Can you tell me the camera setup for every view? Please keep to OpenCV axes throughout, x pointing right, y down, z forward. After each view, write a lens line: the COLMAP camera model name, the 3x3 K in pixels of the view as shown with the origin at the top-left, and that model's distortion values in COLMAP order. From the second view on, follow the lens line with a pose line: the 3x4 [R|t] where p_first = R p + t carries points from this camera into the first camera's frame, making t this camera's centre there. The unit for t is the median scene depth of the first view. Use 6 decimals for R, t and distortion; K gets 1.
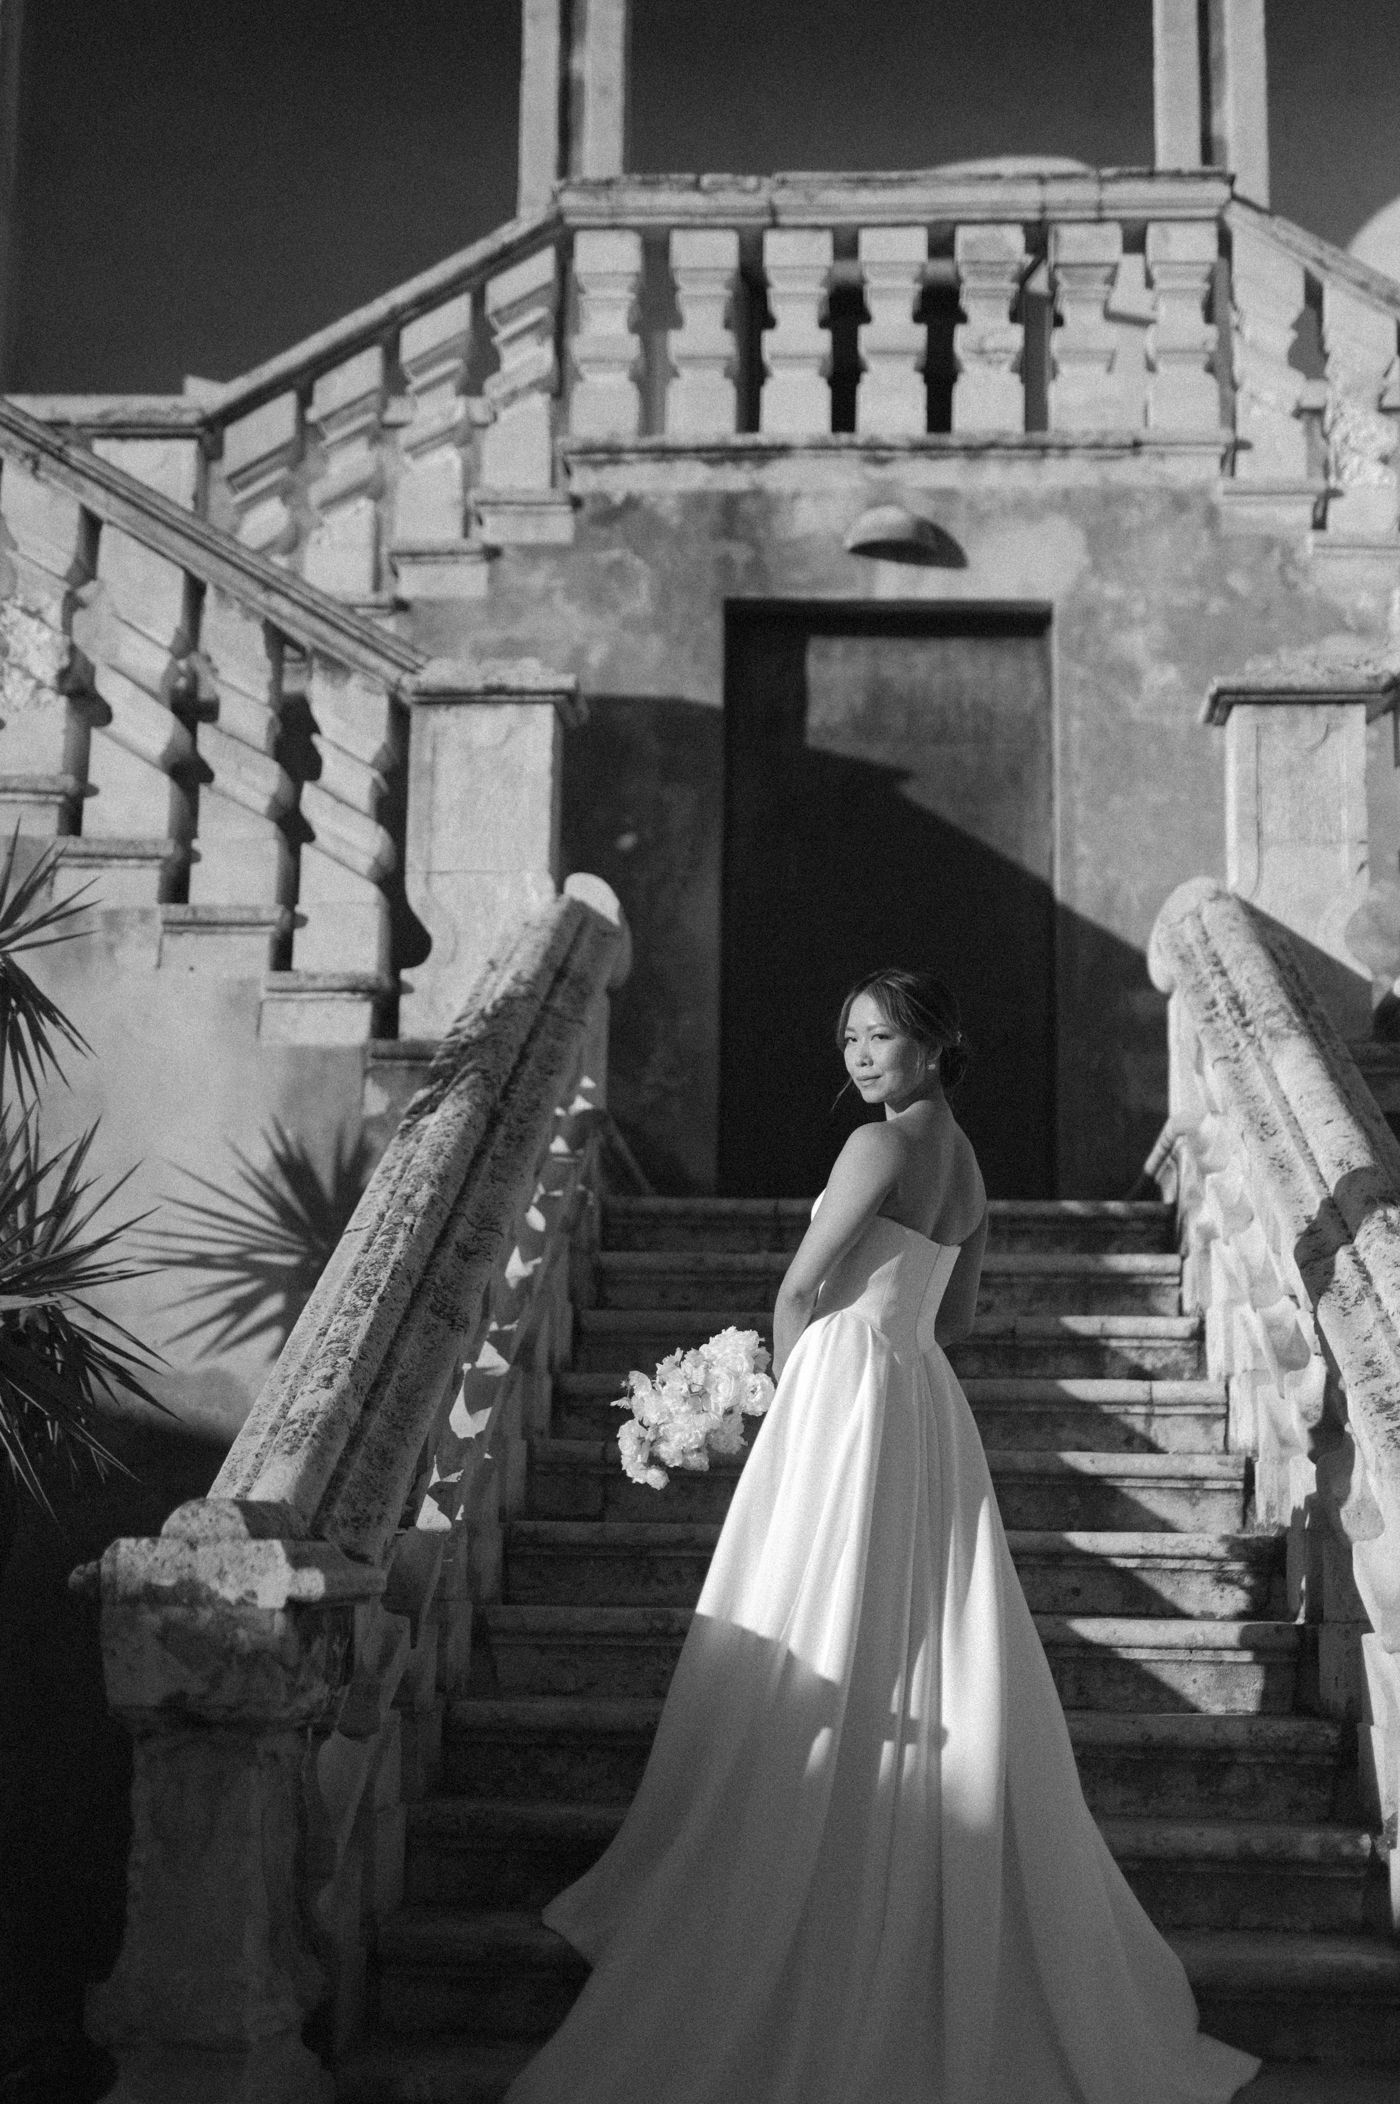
lens RADIAL K [[2894.3, 0, 700.0], [0, 2894.3, 1052.0], [0, 0, 1]] dist [0.015789, -0.003786]
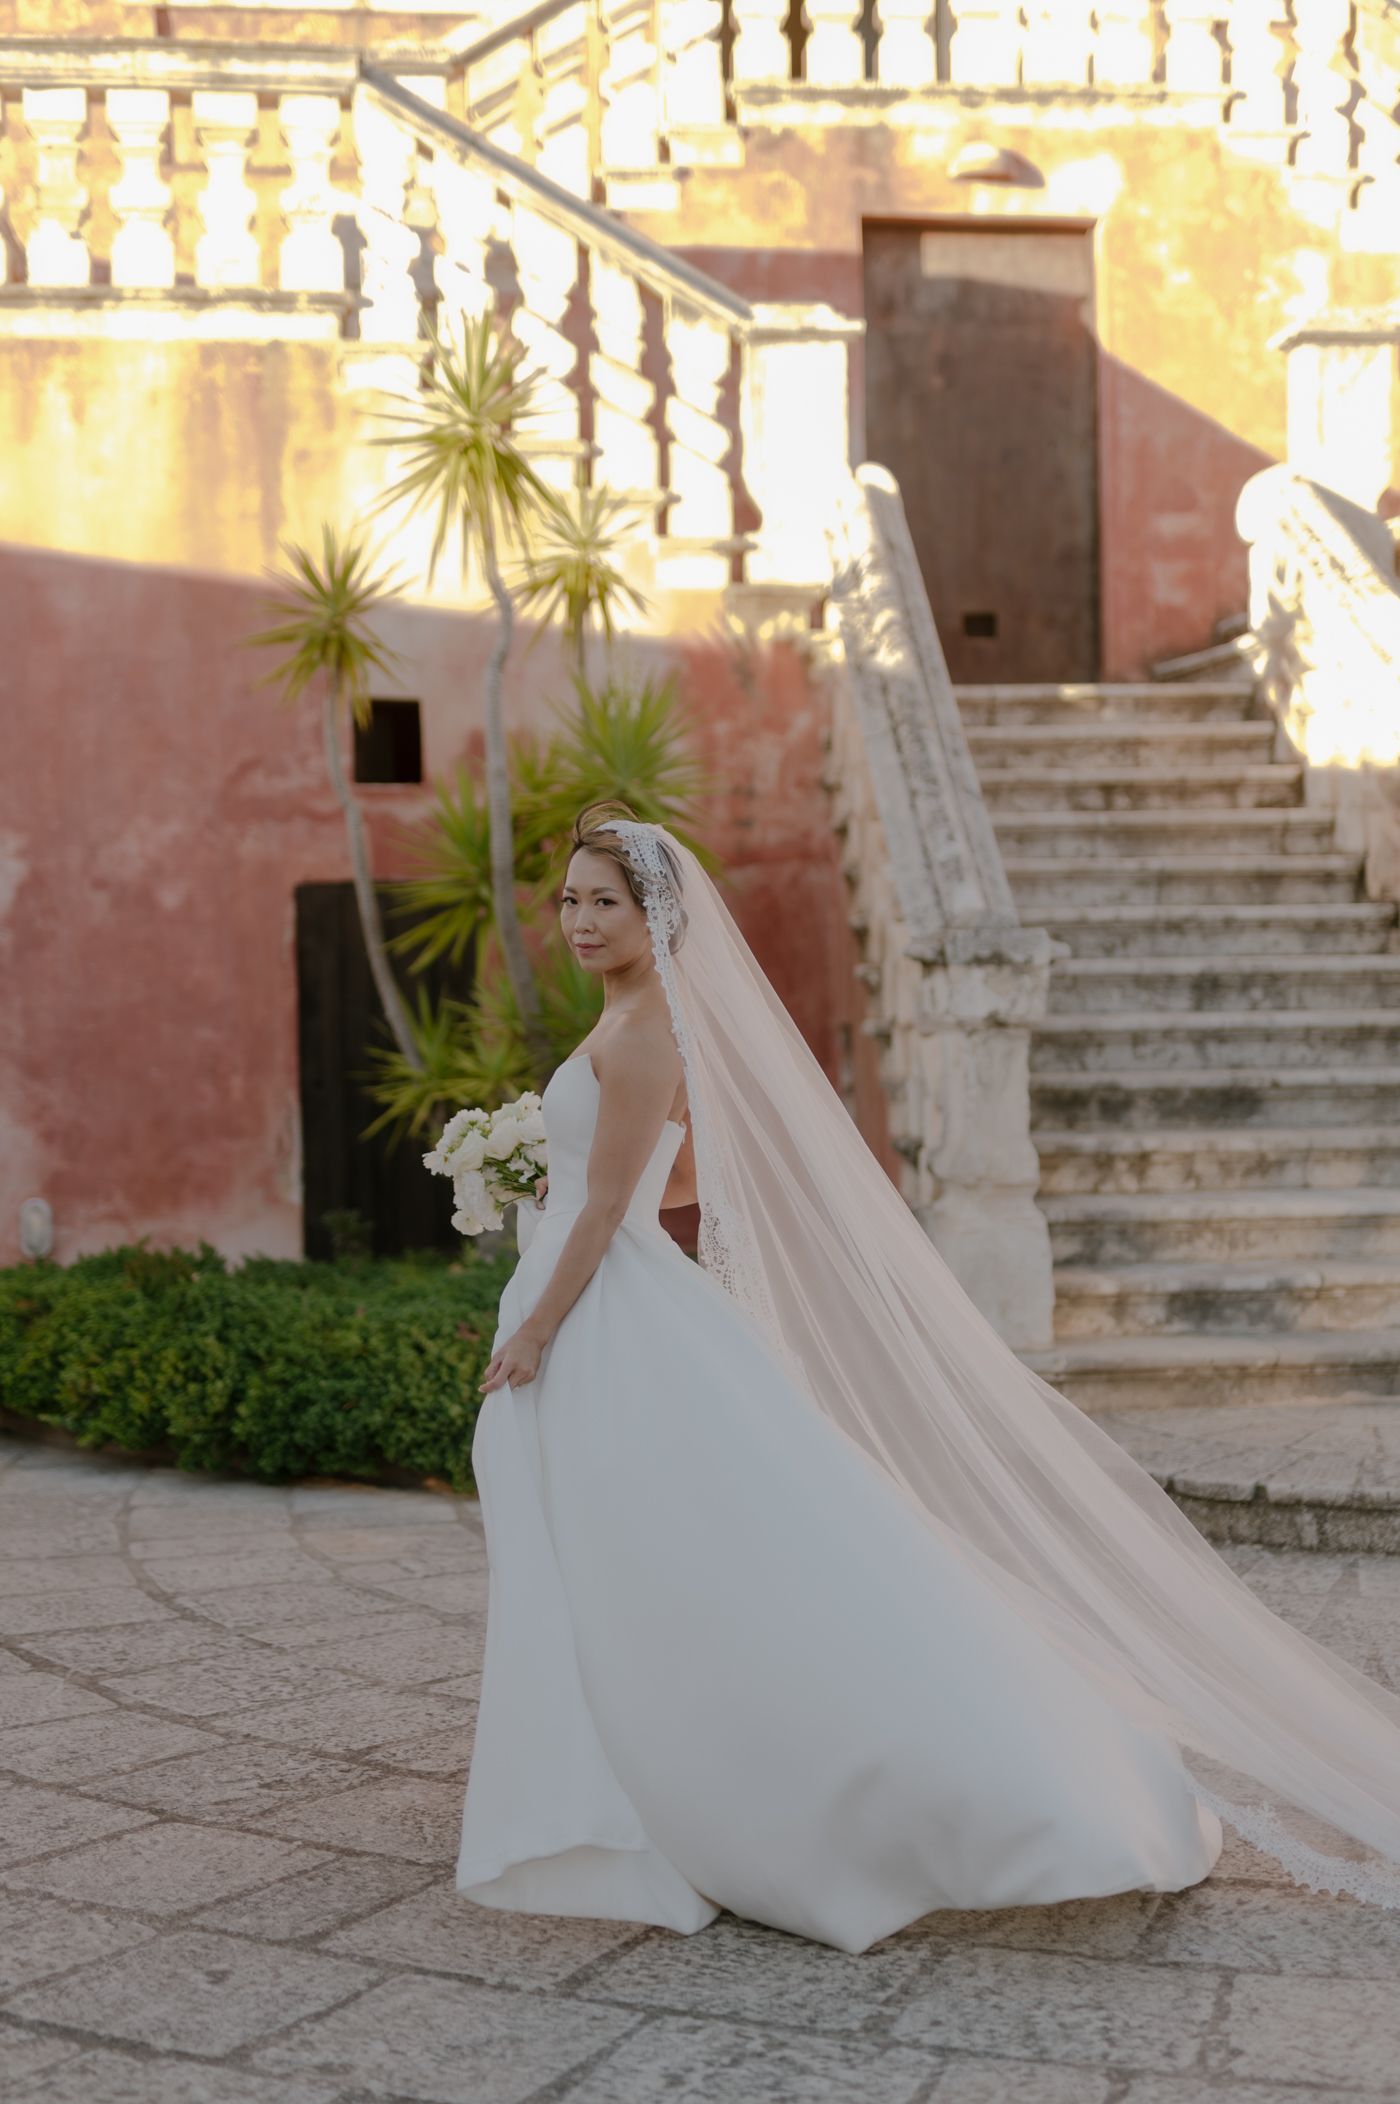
lens RADIAL K [[3023.9, 0, 700.0], [0, 3023.9, 1052.0], [0, 0, 1]] dist [0.025860, -0.075242]
pose [[0.984485, -0.040553, 0.170719, -0.315535], [0.002923, 0.976582, 0.215123, -0.080831], [-0.175445, -0.211287, 0.961549, -0.396389]]
